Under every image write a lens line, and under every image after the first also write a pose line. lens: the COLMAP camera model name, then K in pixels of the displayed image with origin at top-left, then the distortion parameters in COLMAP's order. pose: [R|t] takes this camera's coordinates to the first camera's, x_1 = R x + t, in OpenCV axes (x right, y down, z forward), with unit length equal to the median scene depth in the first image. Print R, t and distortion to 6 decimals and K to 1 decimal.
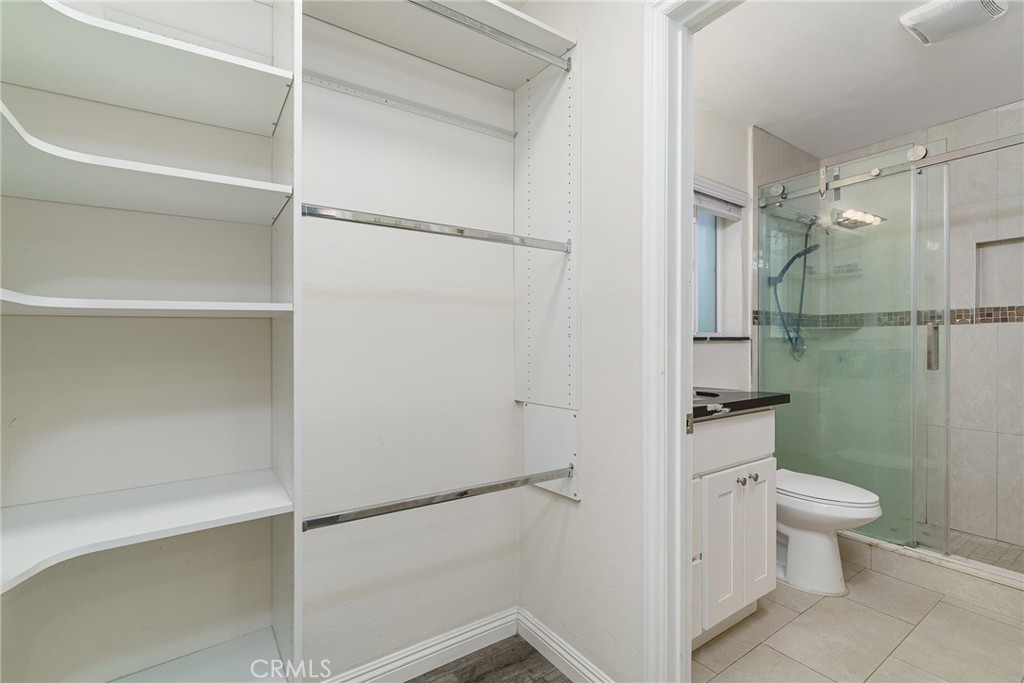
lens RADIAL K [[467.7, 0, 513.4], [0, 467.7, 338.0], [0, 0, 1]] dist [-0.008304, 0.003613]
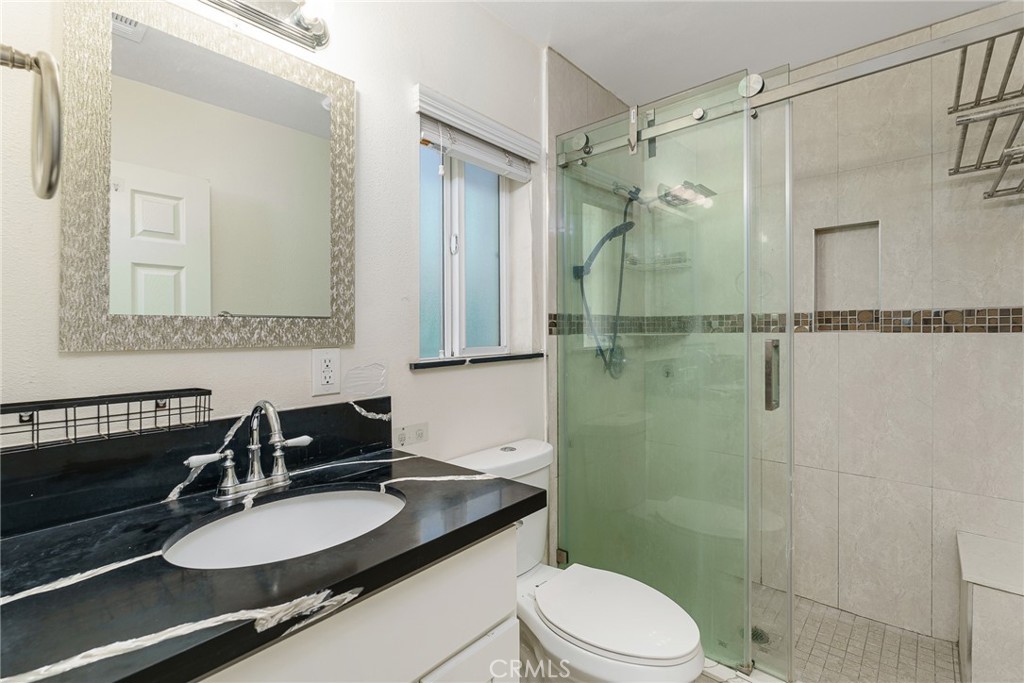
lens RADIAL K [[467.7, 0, 506.1], [0, 467.7, 325.3], [0, 0, 1]] dist [-0.008304, 0.003613]
pose [[0.972329, -0.005126, 0.233559, 0.290966], [0.004623, 0.999986, 0.002703, -0.044630], [-0.233569, -0.001548, 0.972339, 0.341766]]
